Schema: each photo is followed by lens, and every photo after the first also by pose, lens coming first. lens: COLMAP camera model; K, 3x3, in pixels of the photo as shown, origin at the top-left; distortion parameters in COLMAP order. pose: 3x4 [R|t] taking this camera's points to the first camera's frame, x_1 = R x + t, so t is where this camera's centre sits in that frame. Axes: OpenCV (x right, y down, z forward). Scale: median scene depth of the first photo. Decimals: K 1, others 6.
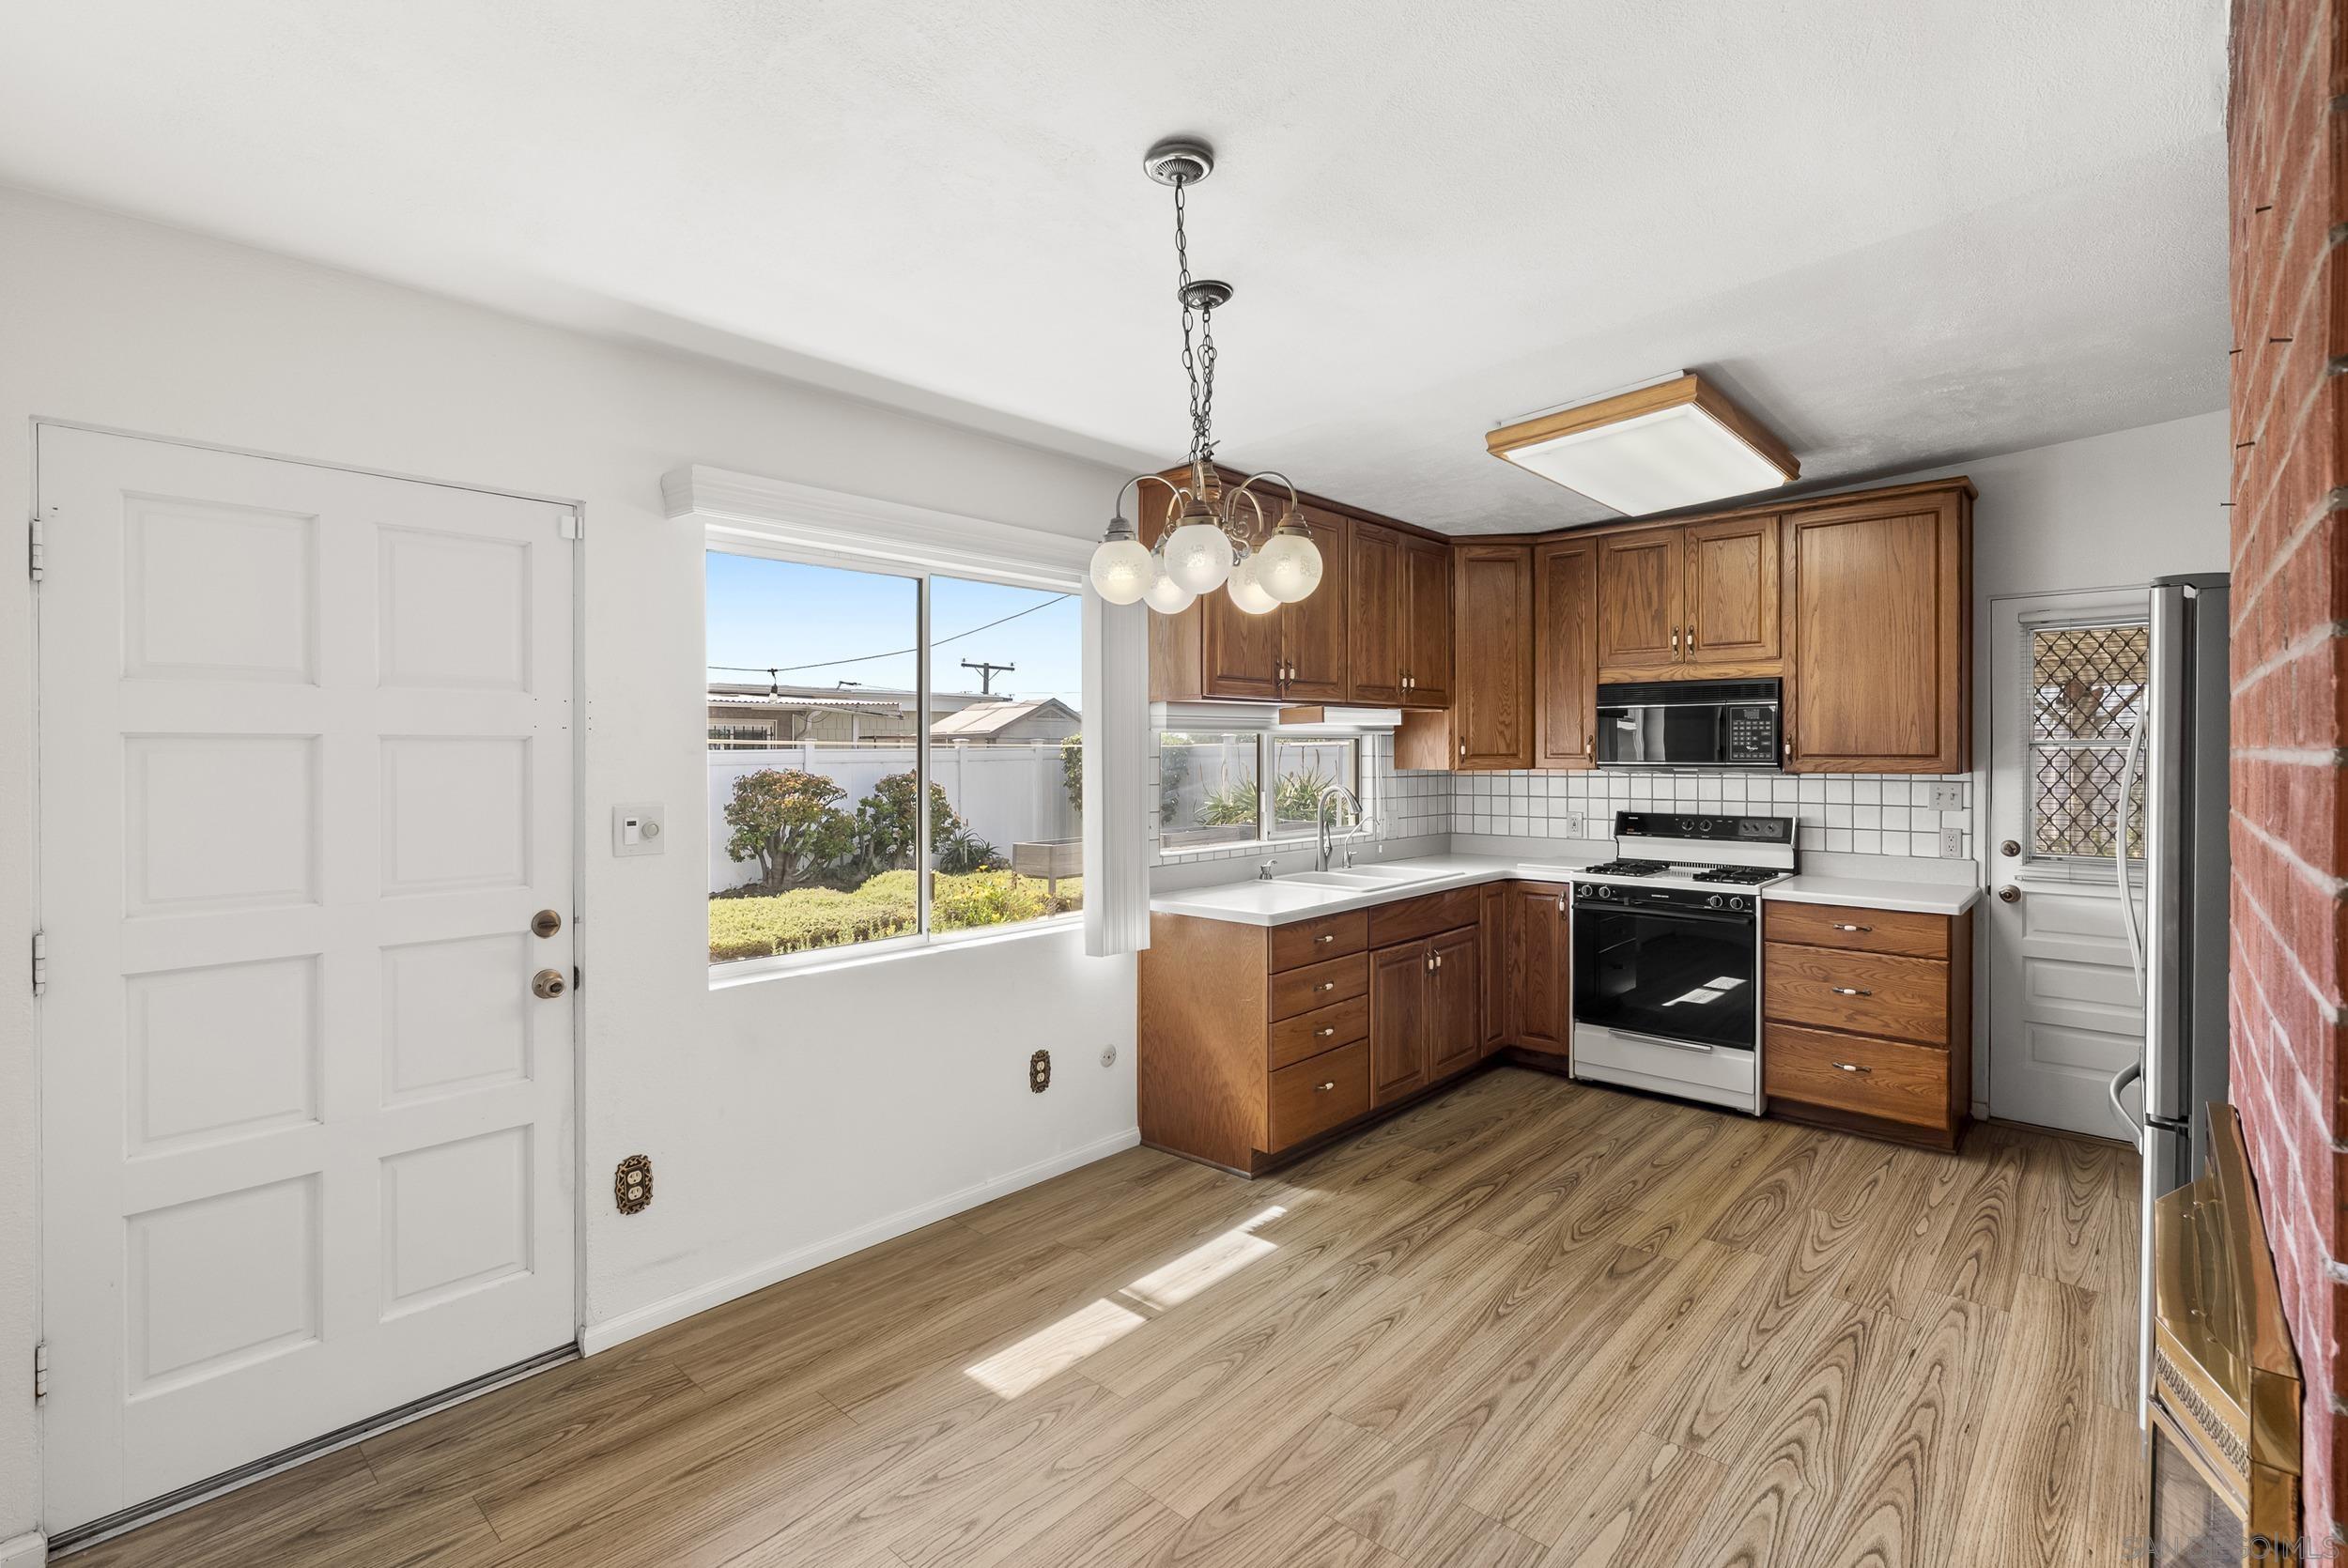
lens RADIAL K [[1036.2, 0, 1242.0], [0, 1036.2, 755.9], [0, 0, 1]] dist [-0.008956, 0.003342]
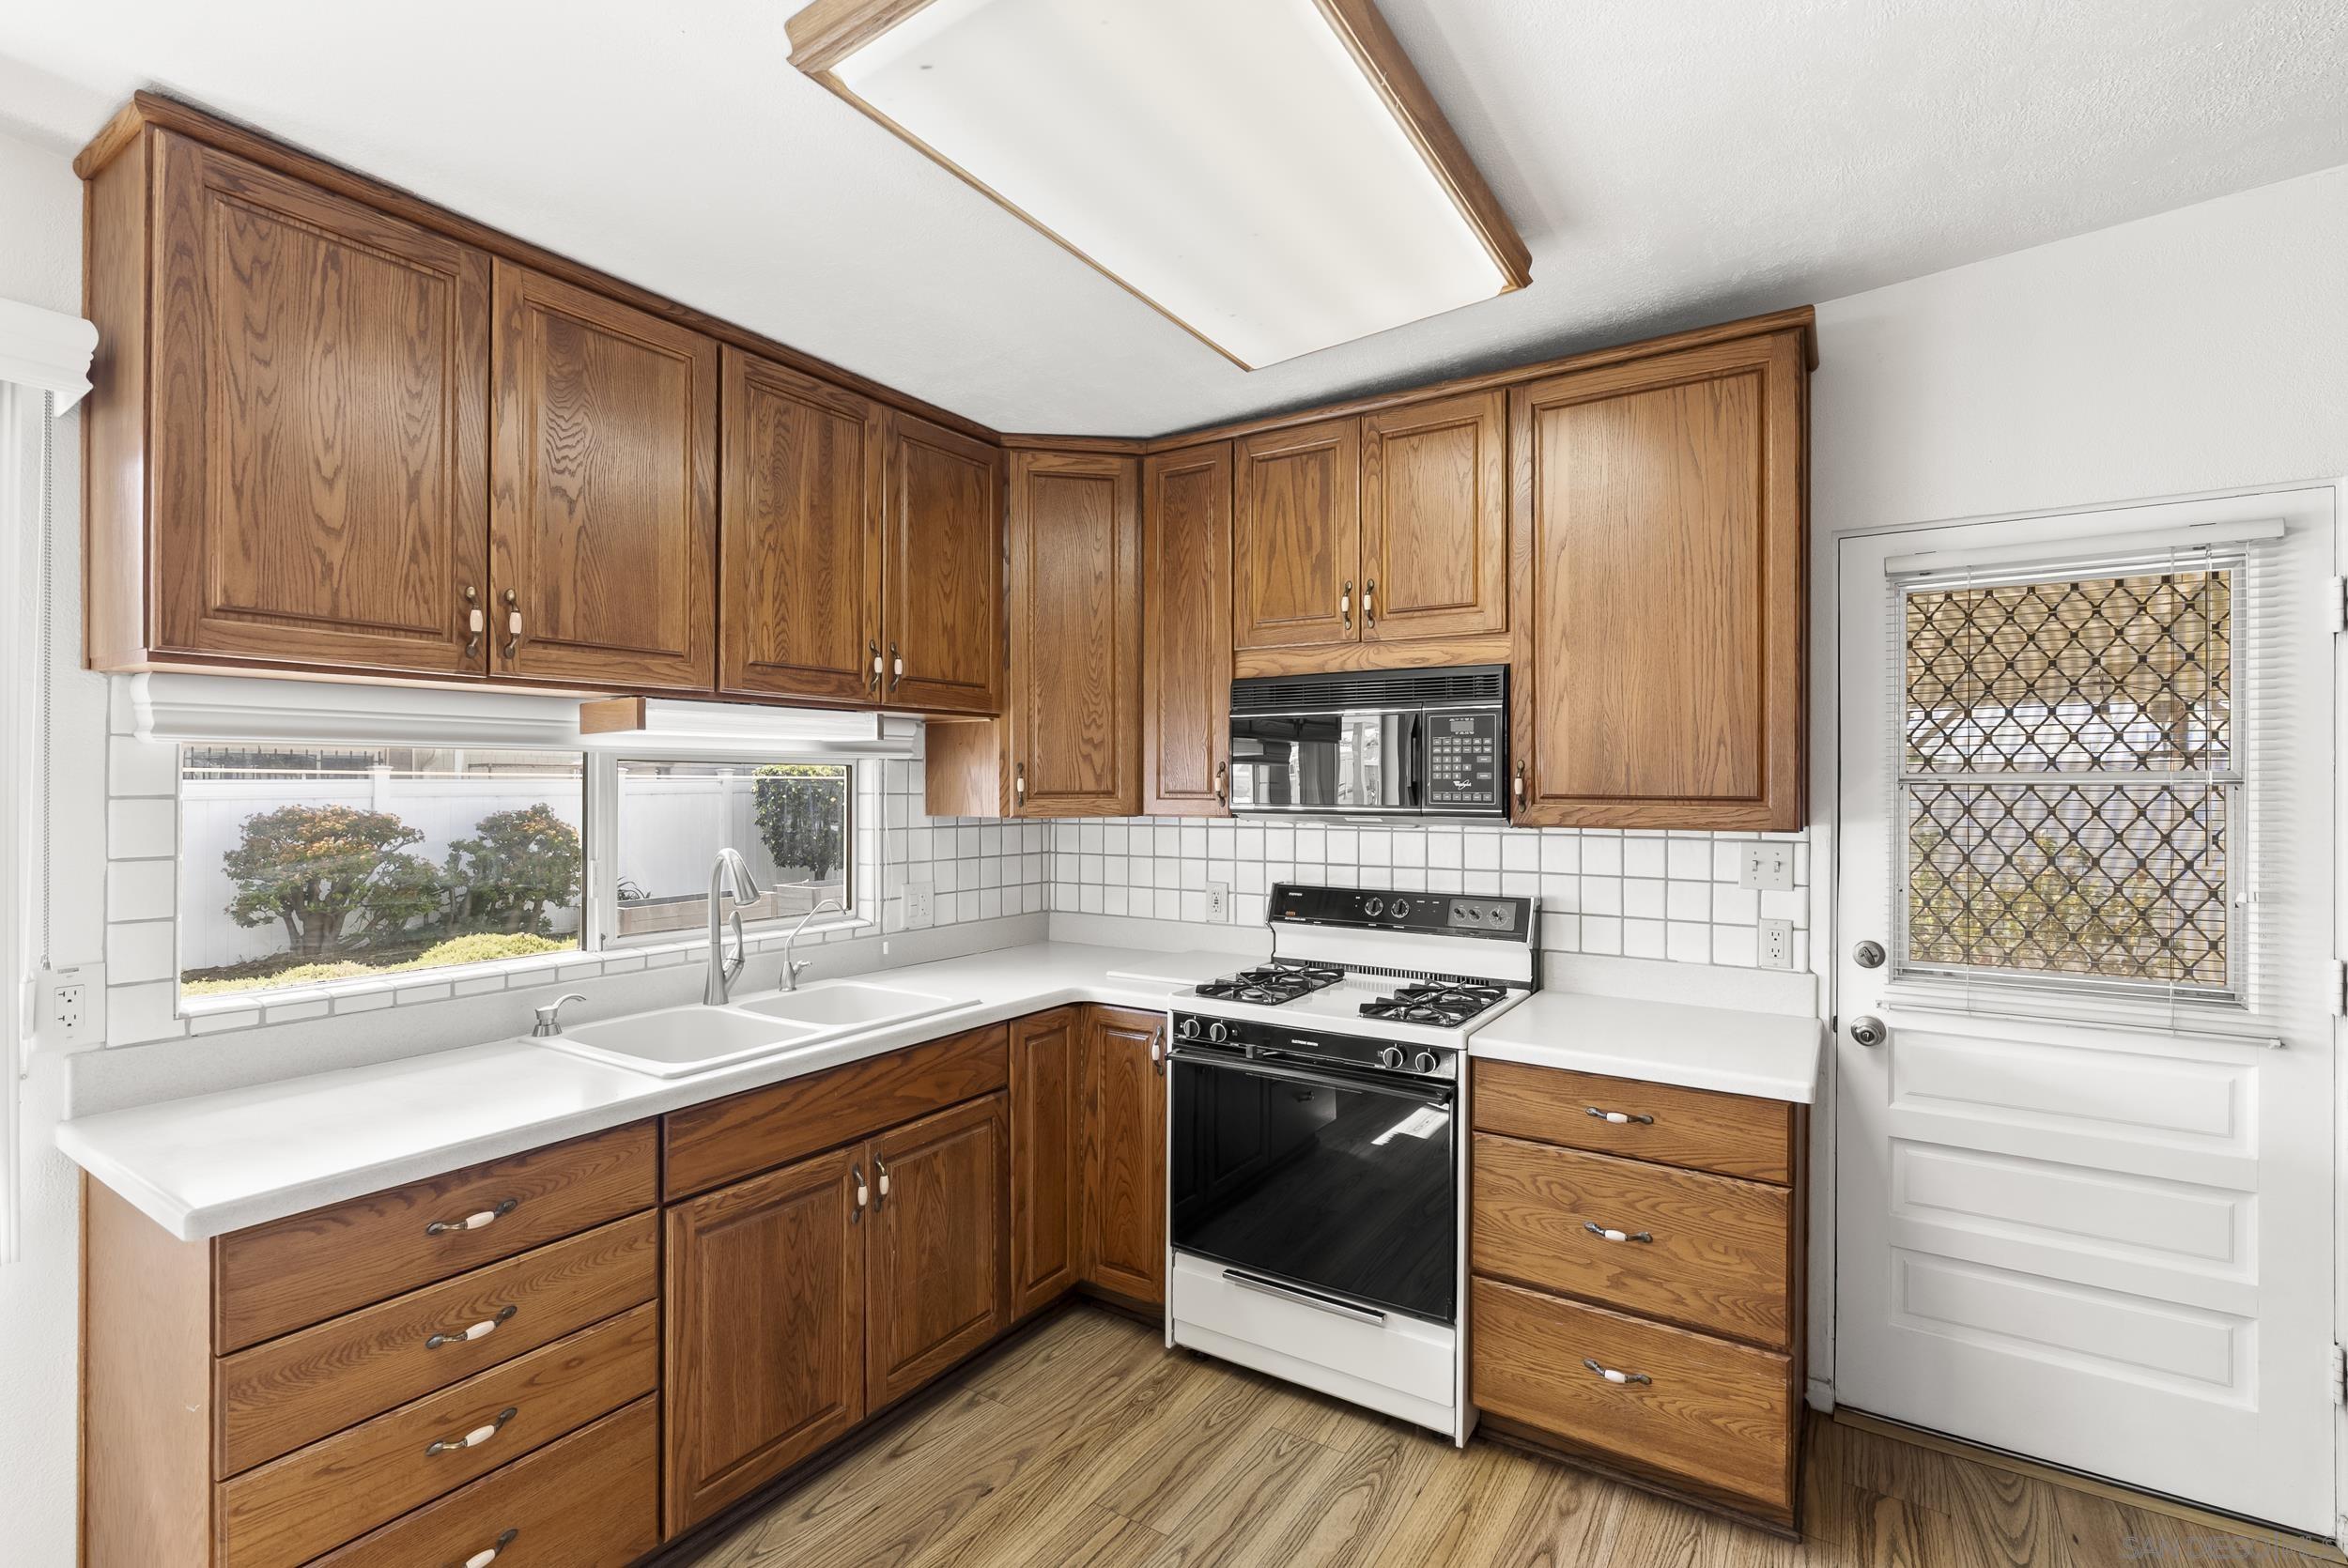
lens RADIAL K [[1036.2, 0, 1187.3], [0, 1036.2, 784.2], [0, 0, 1]] dist [-0.008956, 0.003342]
pose [[0.991079, 0.004786, 0.133193, 0.271794], [-0.004097, 0.999977, -0.005444, -0.003710], [-0.133216, 0.004850, 0.991075, 0.456812]]
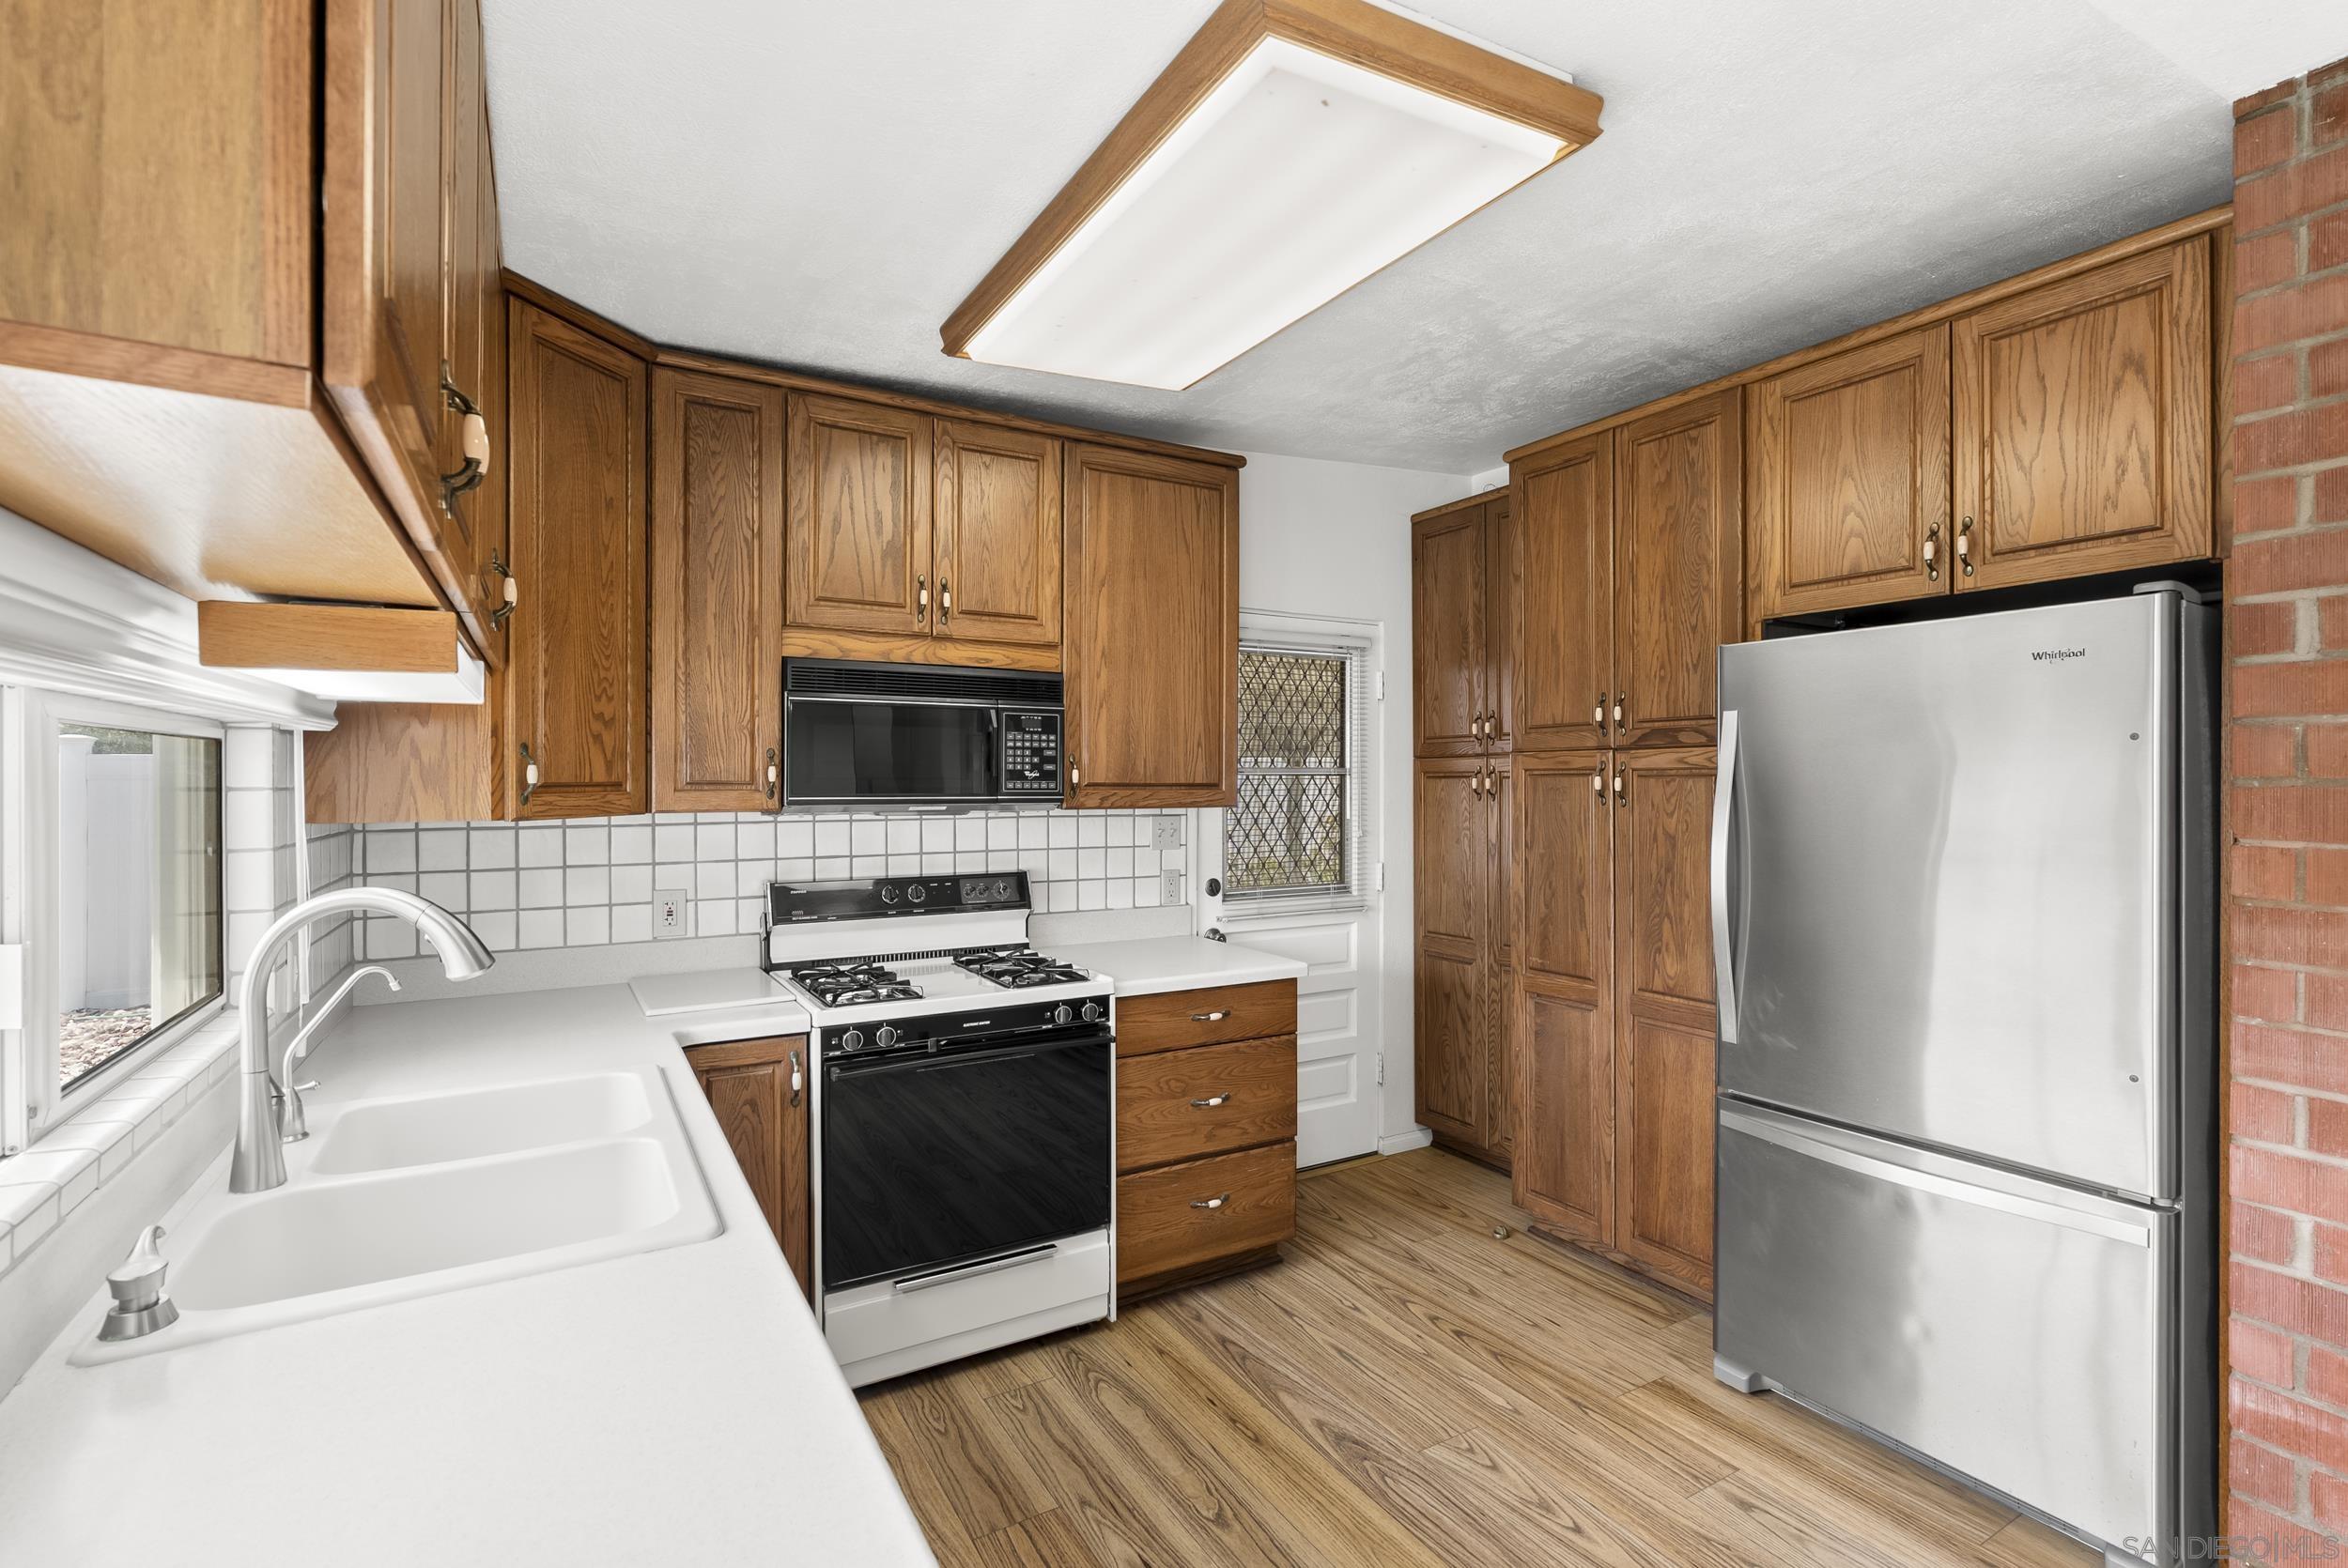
lens RADIAL K [[1036.2, 0, 1161.6], [0, 1036.2, 782.3], [0, 0, 1]] dist [-0.008956, 0.003342]
pose [[0.357257, -0.001713, 0.934005, -0.113216], [0.000702, 0.999999, 0.001565, -0.003327], [-0.934006, 0.000096, 0.357258, 0.711872]]
